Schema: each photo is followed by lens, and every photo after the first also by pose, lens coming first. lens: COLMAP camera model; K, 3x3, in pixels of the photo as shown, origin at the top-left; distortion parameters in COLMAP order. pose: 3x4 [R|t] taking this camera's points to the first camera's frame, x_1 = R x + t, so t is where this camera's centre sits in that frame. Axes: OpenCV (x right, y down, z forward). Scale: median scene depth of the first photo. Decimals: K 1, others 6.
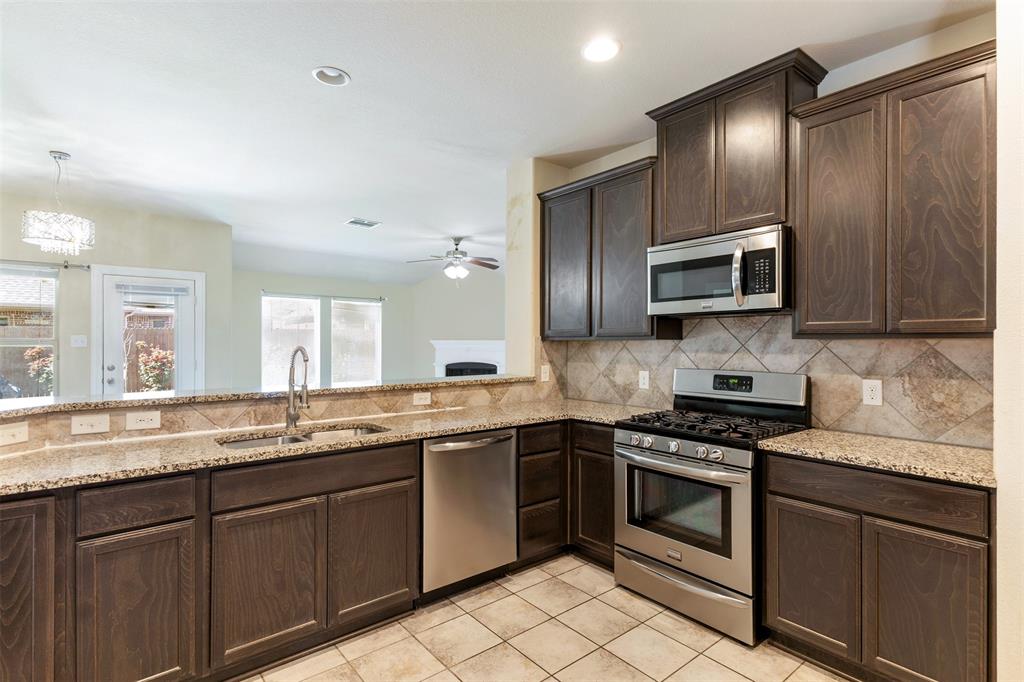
lens RADIAL K [[505.5, 0, 517.3], [0, 505.5, 340.7], [0, 0, 1]] dist [0.015560, -0.001762]
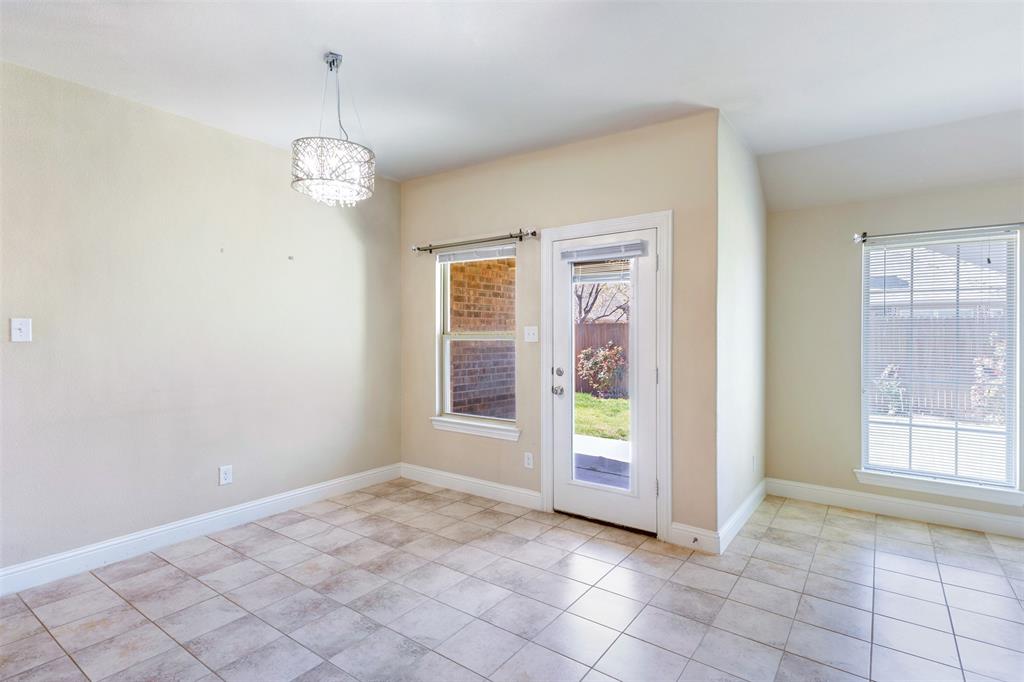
lens RADIAL K [[505.5, 0, 510.8], [0, 505.5, 336.6], [0, 0, 1]] dist [0.015560, -0.001762]
pose [[0.249074, 0.001197, -0.968484, -0.112156], [0.000439, 0.999999, 0.001349, 0.002712], [0.968484, -0.000761, 0.249074, 0.631828]]
